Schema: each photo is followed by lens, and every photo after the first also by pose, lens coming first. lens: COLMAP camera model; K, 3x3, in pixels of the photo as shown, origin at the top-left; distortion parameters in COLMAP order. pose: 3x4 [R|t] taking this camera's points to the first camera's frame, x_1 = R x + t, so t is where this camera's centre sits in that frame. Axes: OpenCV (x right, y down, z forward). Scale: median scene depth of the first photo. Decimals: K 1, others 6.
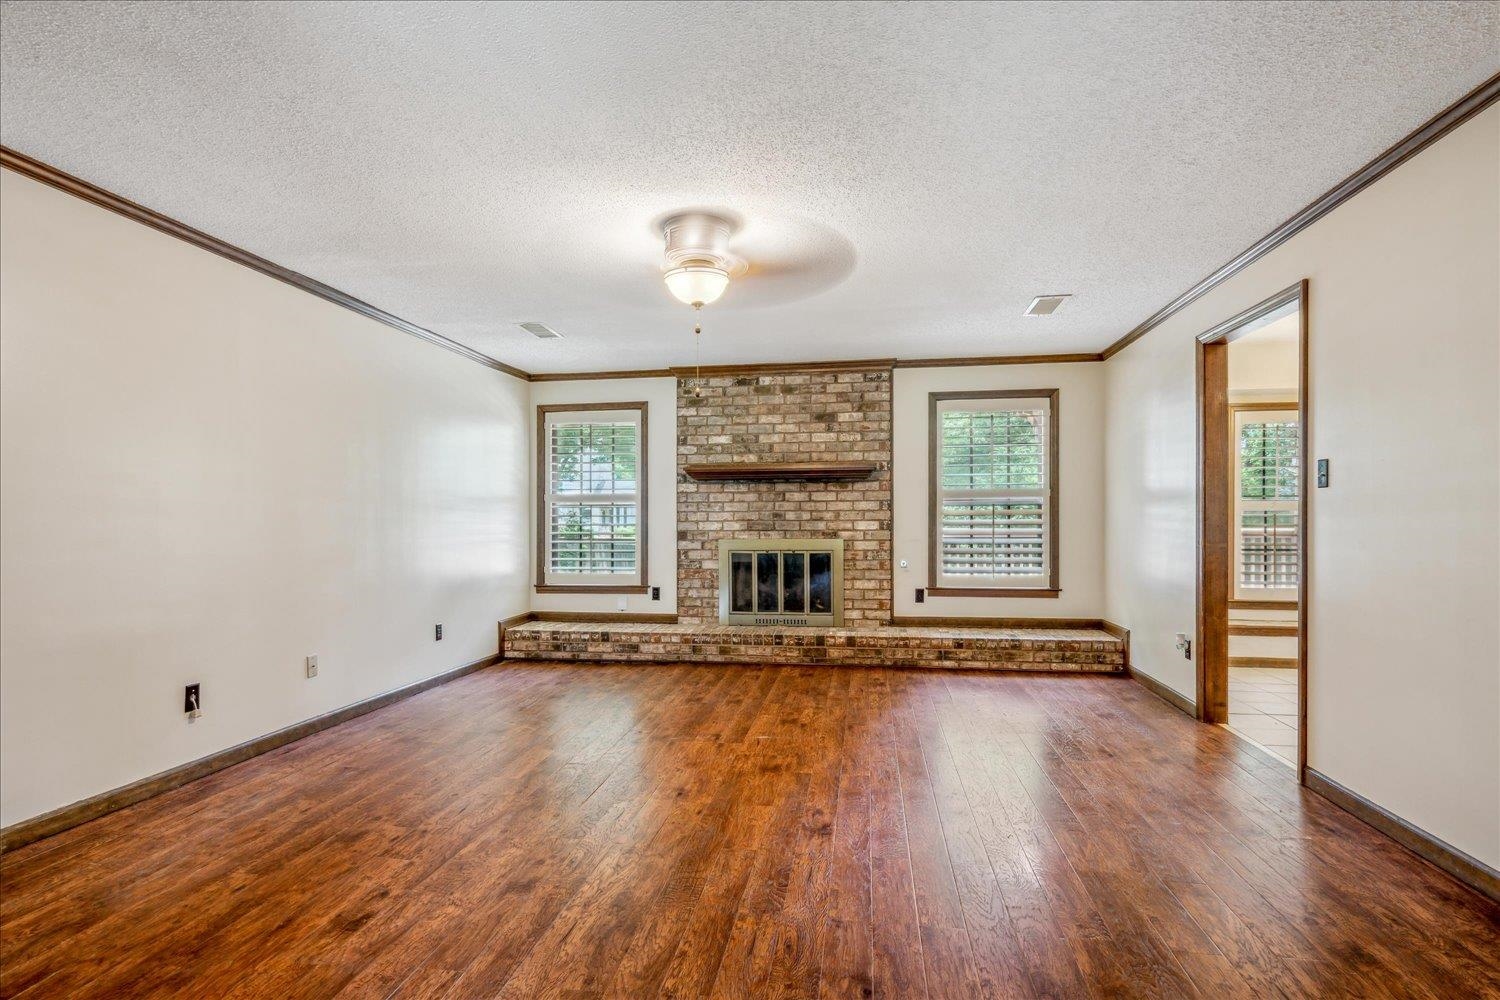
lens RADIAL K [[774.7, 0, 750.0], [0, 774.7, 500.0], [0, 0, 1]] dist [0.001473, 0.000949]
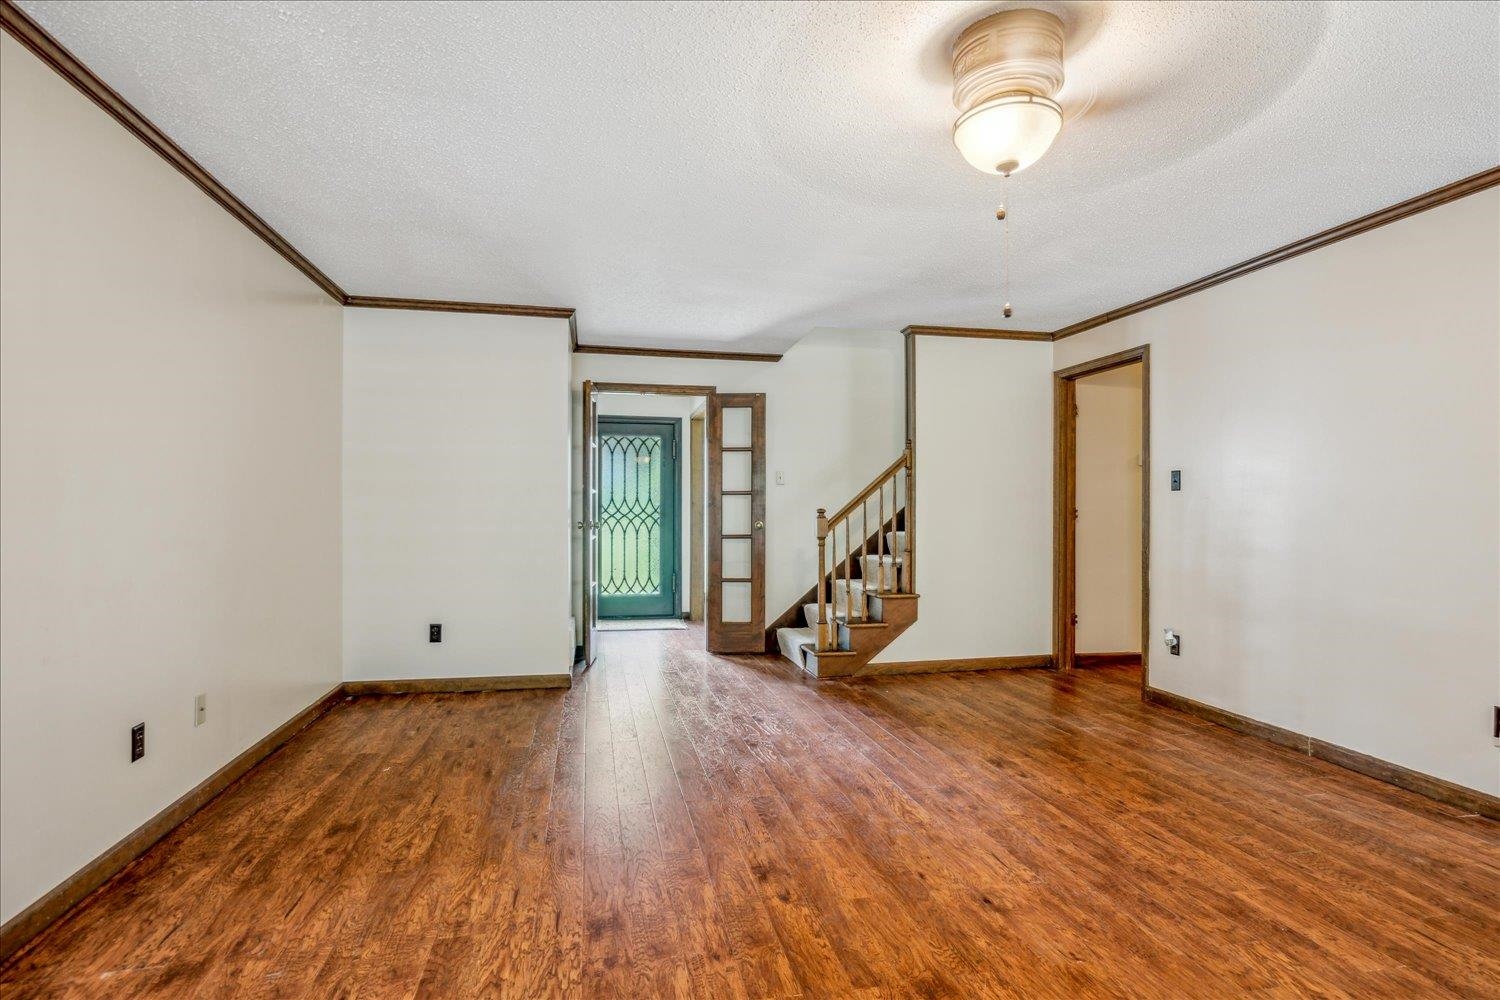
lens RADIAL K [[774.7, 0, 750.0], [0, 774.7, 500.0], [0, 0, 1]] dist [0.001473, 0.000949]
pose [[-0.937406, -0.001167, -0.348236, 0.432958], [0.009328, 0.999551, -0.028457, 0.035502], [0.348113, -0.029924, -0.936975, 1.917500]]
